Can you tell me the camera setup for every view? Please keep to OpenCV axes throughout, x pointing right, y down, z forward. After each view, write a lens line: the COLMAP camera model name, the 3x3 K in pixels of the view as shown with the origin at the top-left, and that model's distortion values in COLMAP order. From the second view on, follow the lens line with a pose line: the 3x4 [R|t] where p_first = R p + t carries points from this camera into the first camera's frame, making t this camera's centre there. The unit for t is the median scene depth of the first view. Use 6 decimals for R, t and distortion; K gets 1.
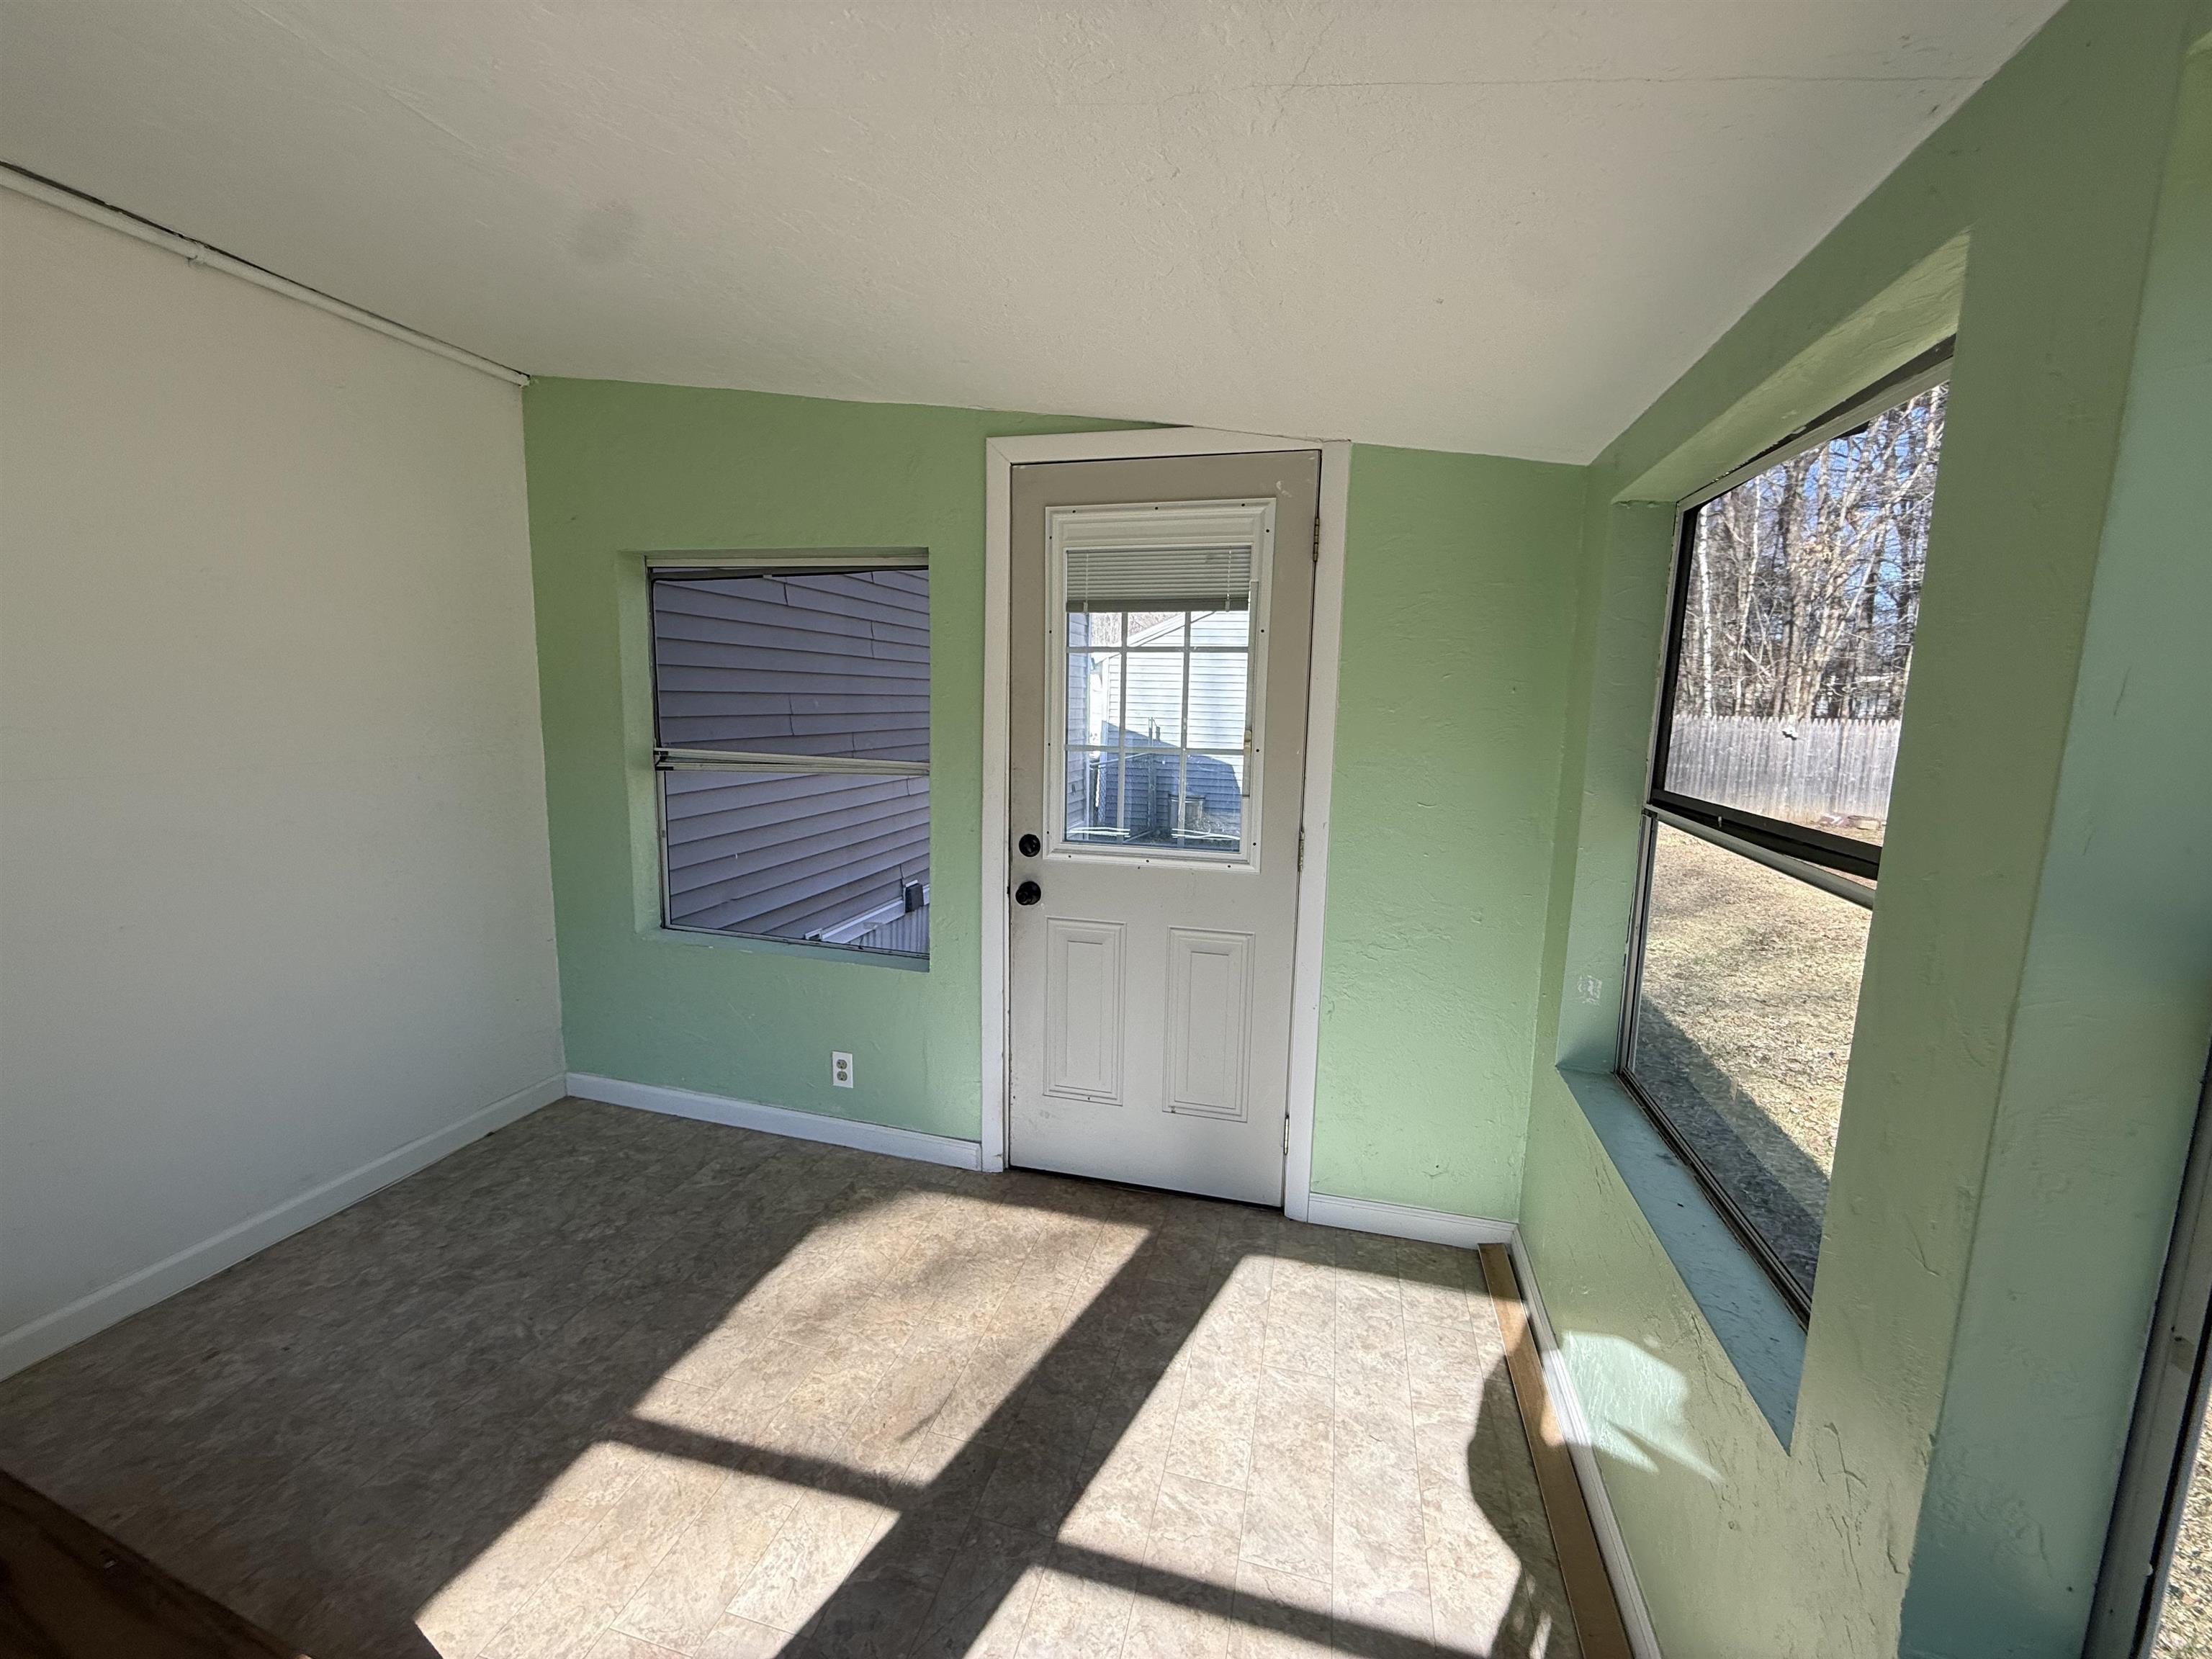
lens RADIAL K [[883.2, 0, 1095.3], [0, 883.2, 830.7], [0, 0, 1]] dist [0.001172, -0.000291]
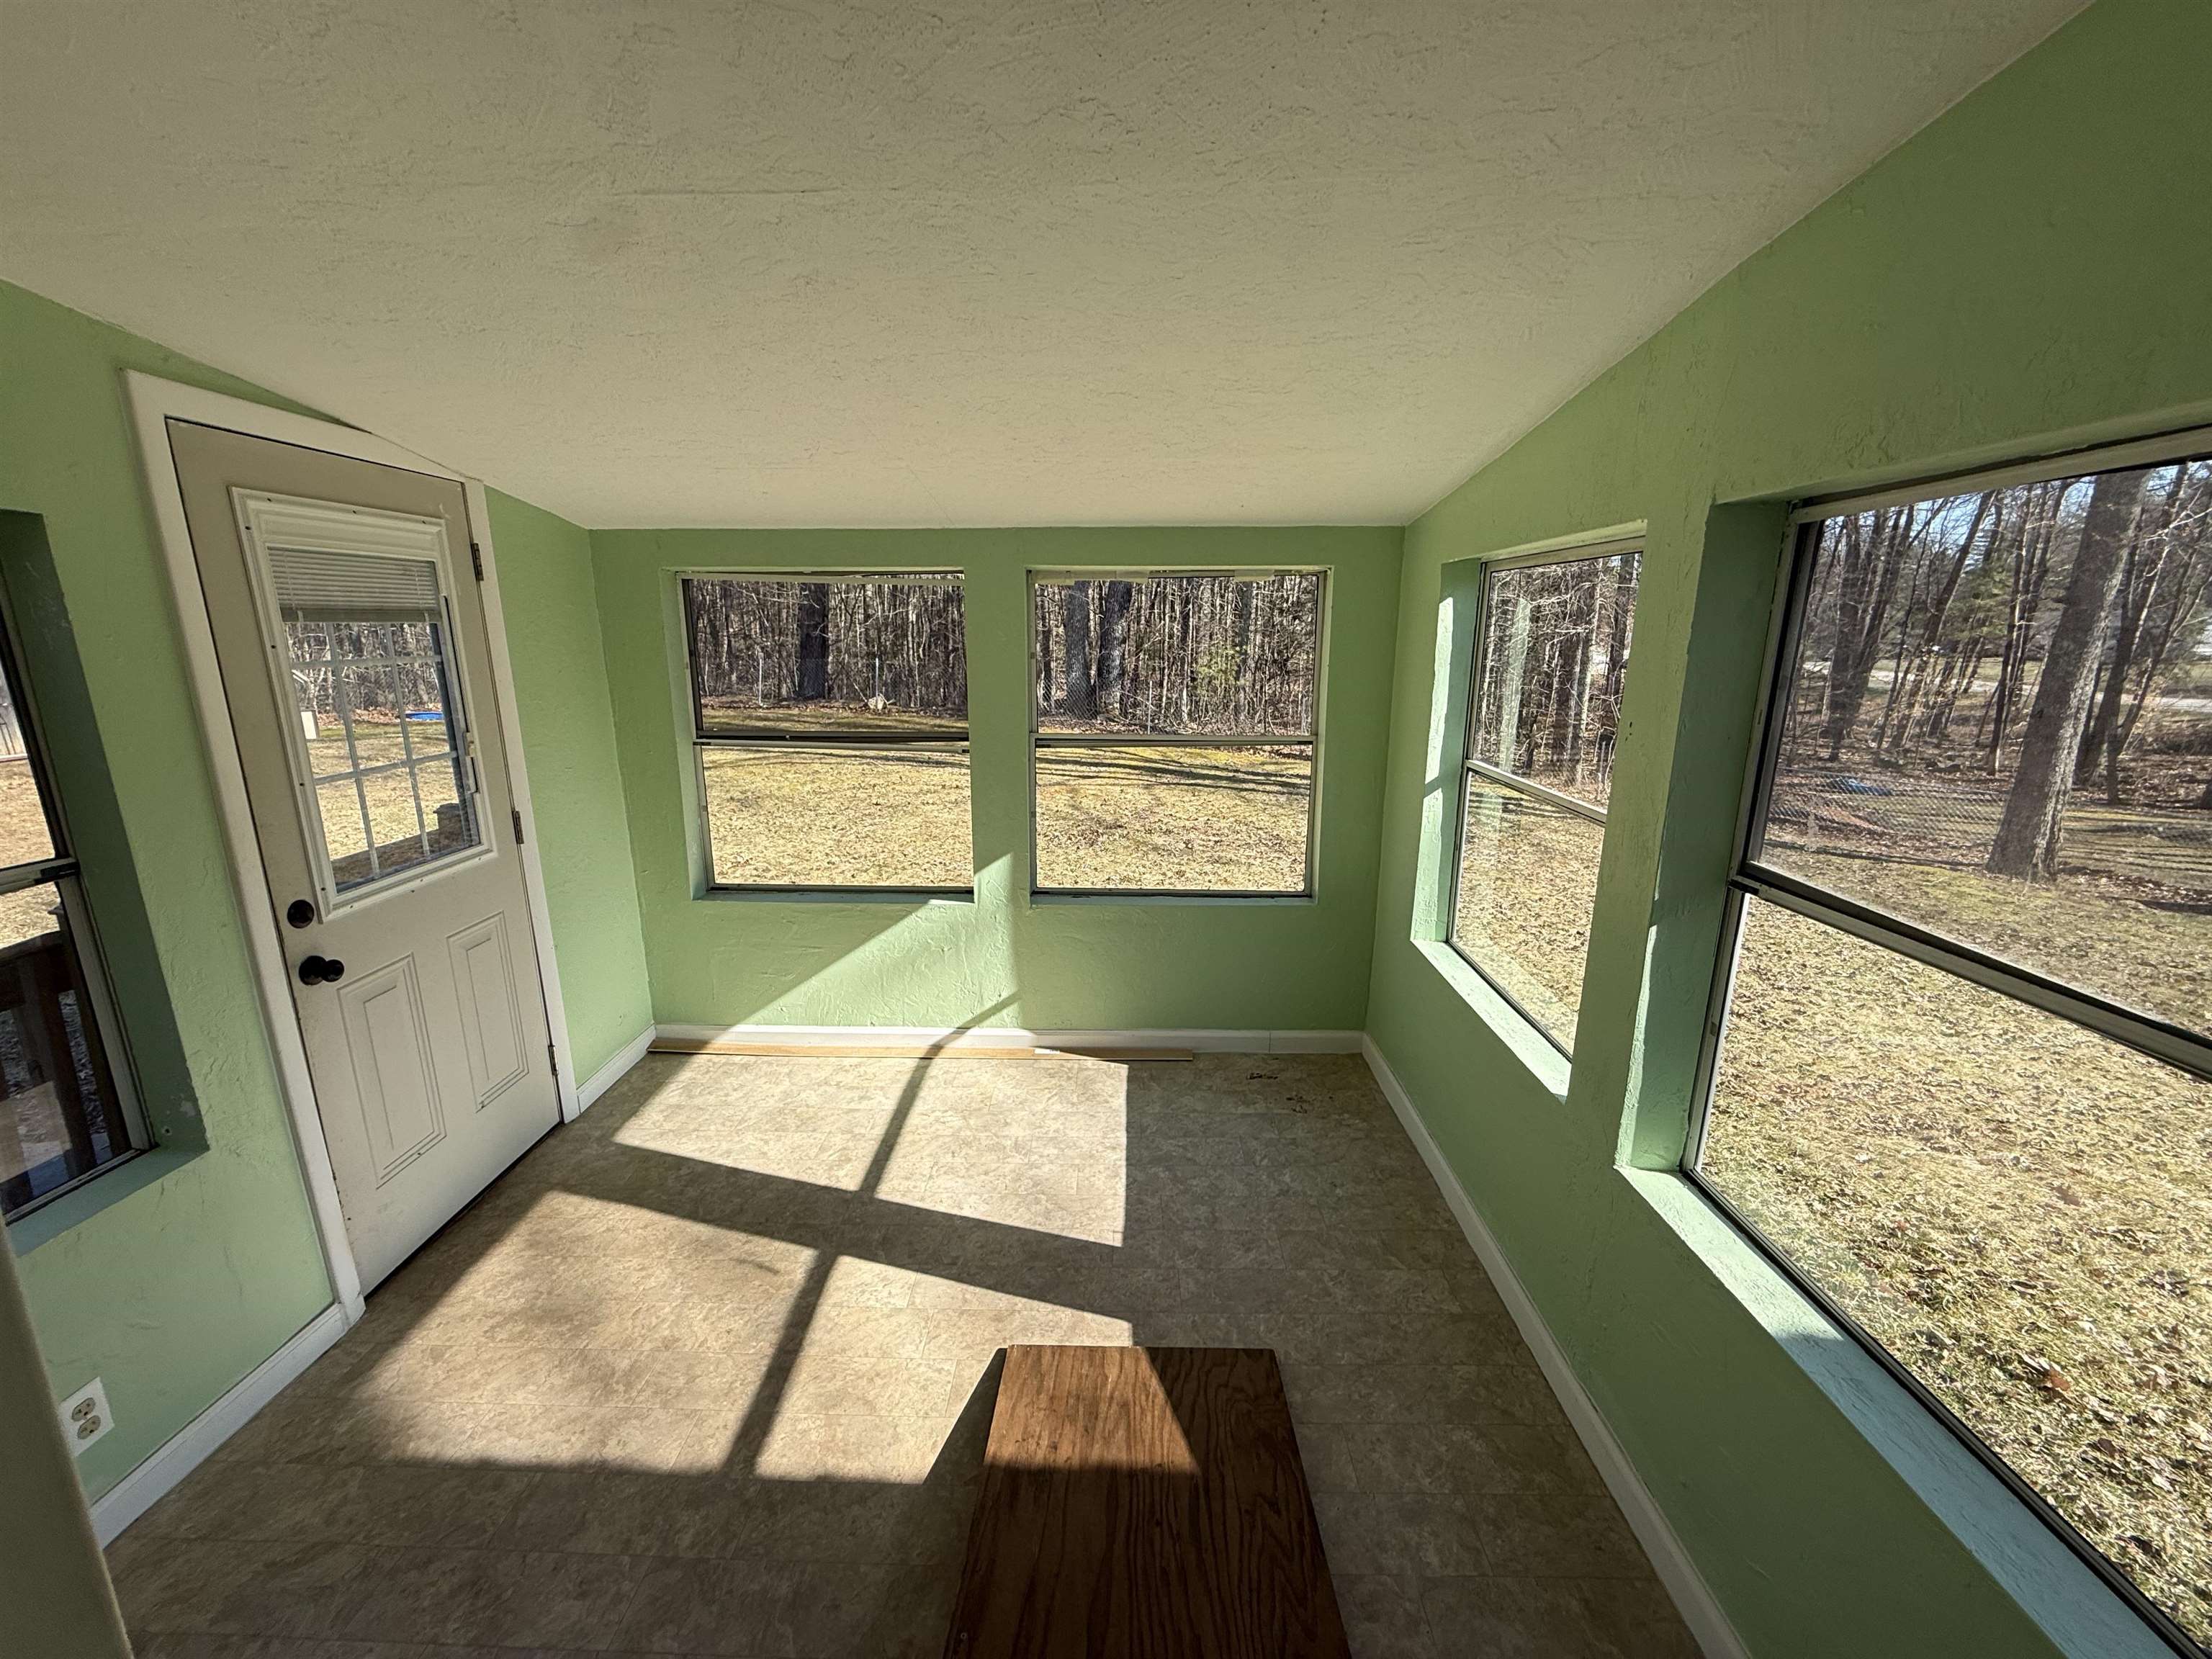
lens RADIAL K [[875.9, 0, 1100.3], [0, 875.9, 827.8], [0, 0, 1]] dist [-0.000592, -0.000019]
pose [[-0.241346, -0.235464, 0.941440, -1.146474], [0.135159, 0.952506, 0.272881, -0.206423], [-0.960981, 0.193103, -0.198058, 0.523008]]
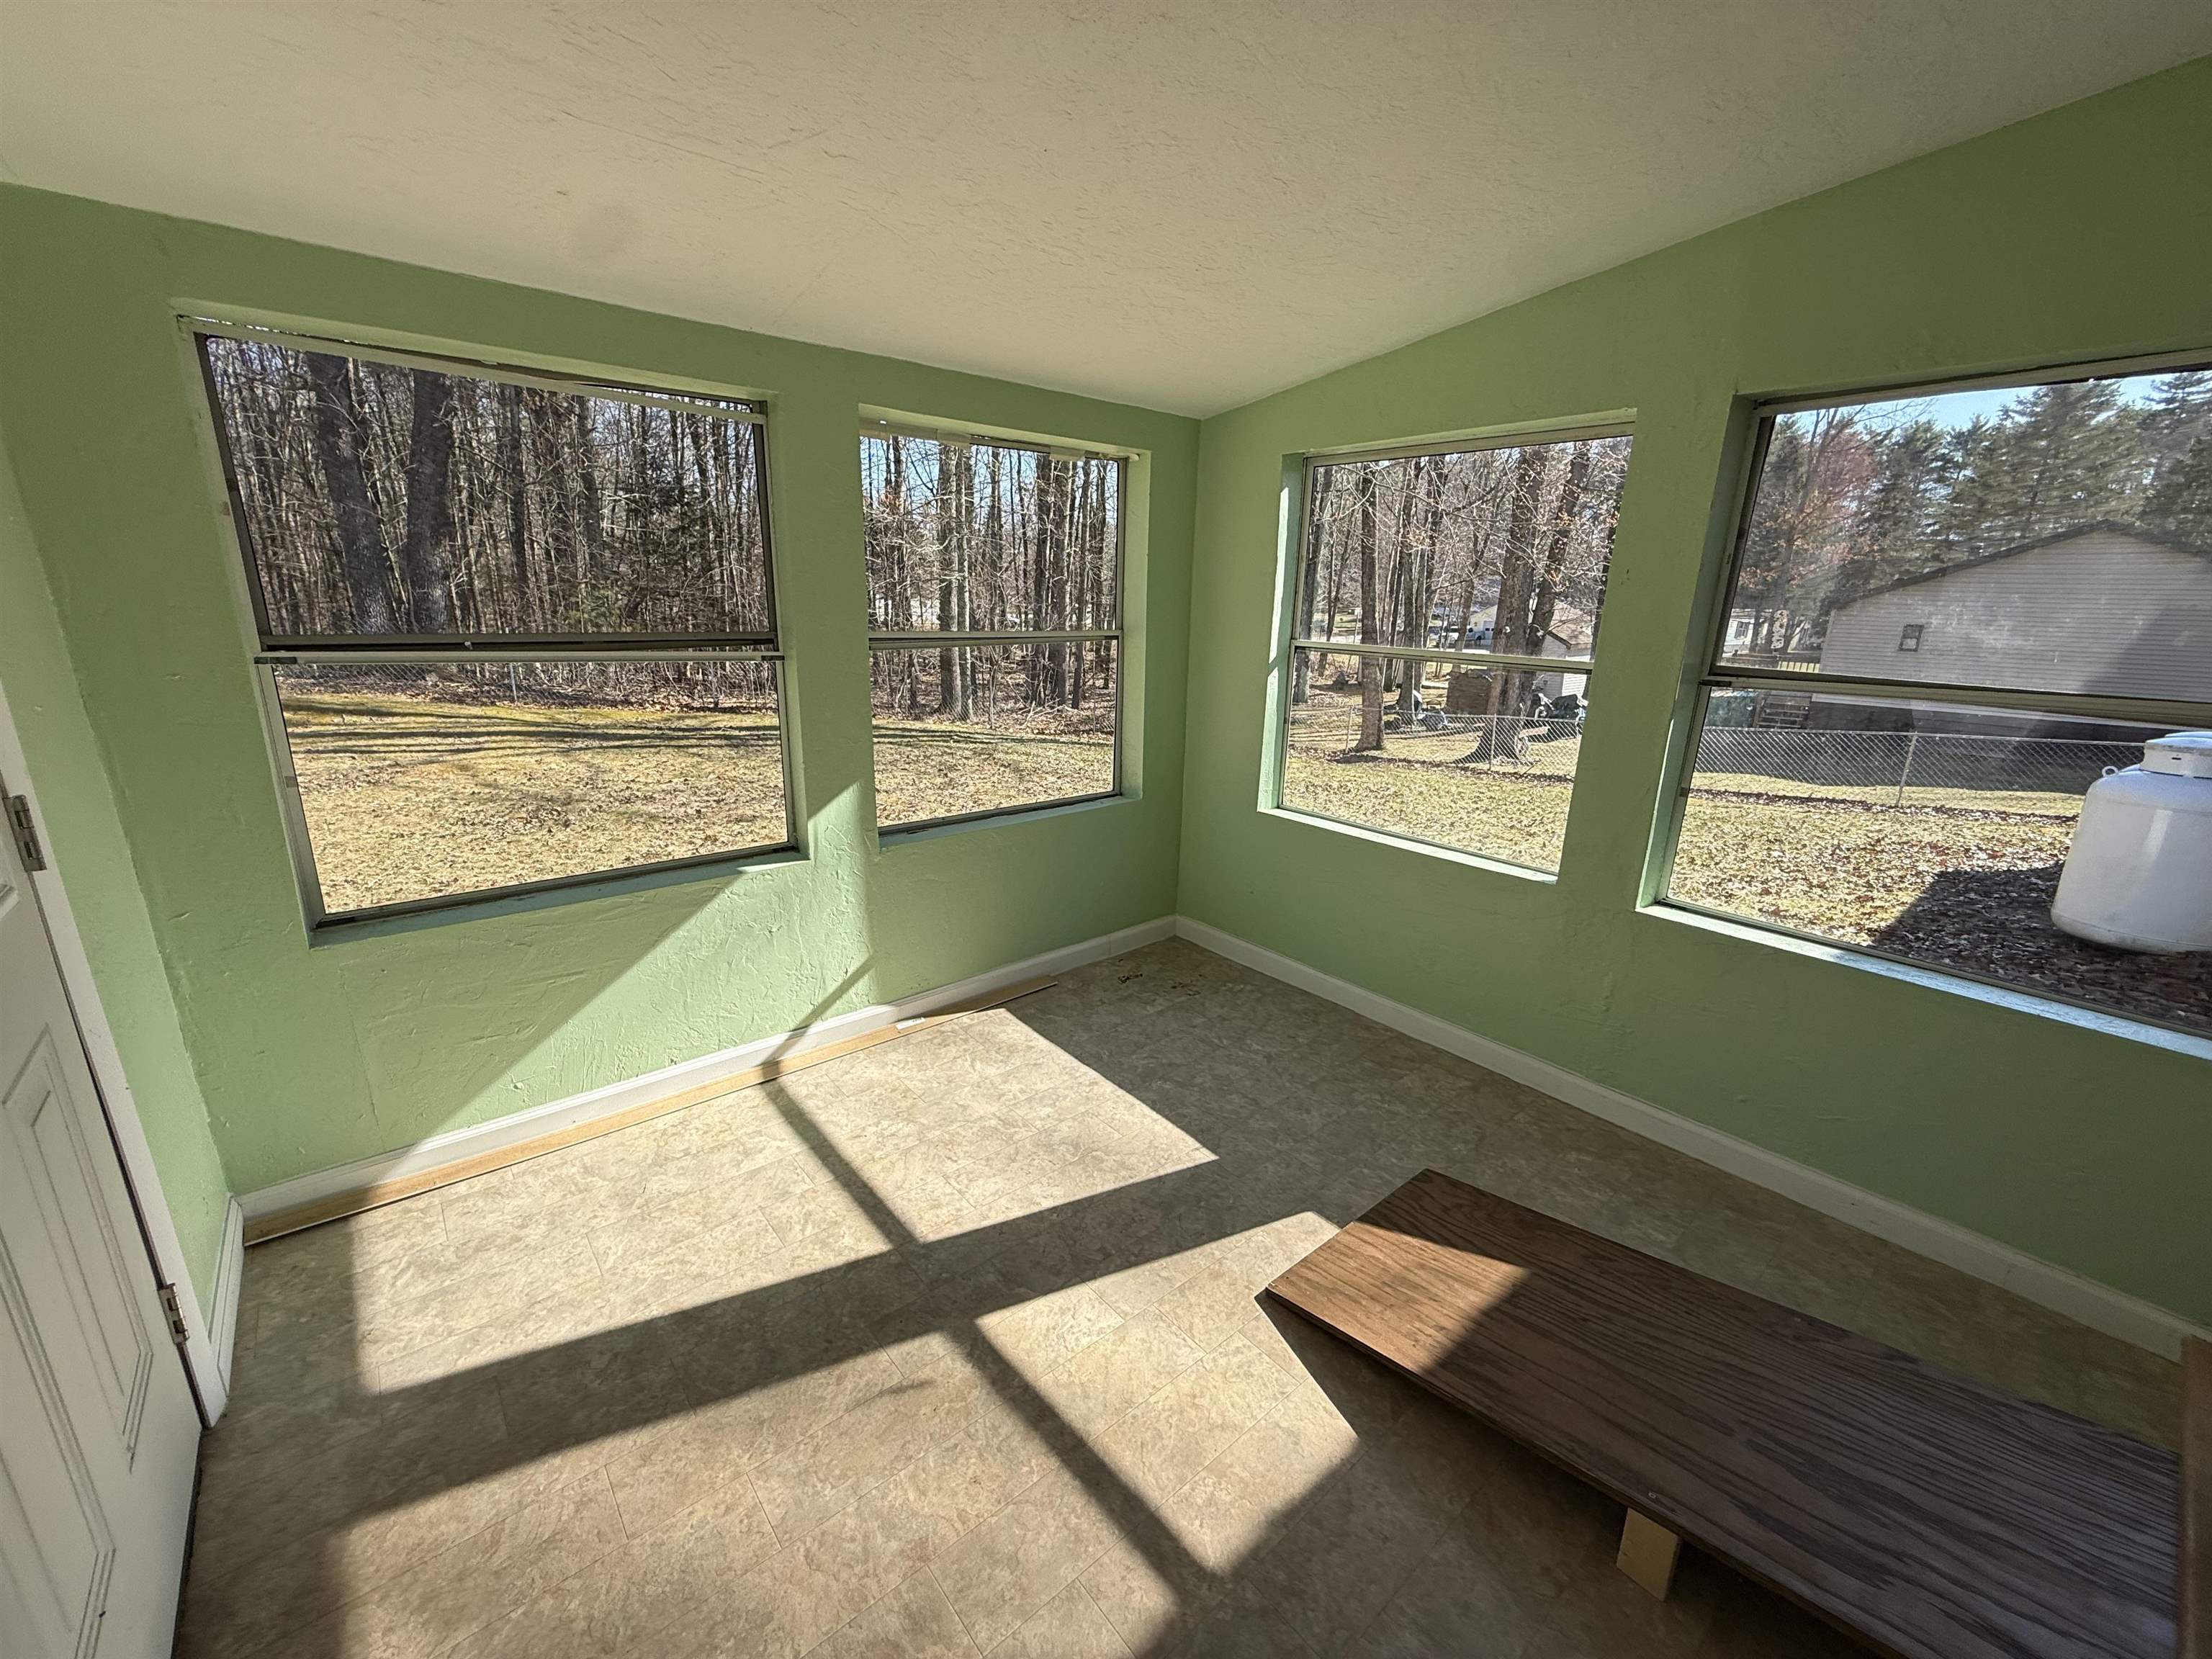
lens RADIAL K [[880.2, 0, 1095.1], [0, 880.2, 831.2], [0, 0, 1]] dist [-0.000988, 0.000142]
pose [[-0.821321, -0.188633, 0.538377, -0.598592], [0.043288, 0.920419, 0.388528, -0.162052], [-0.568822, 0.342411, -0.747794, 1.112616]]
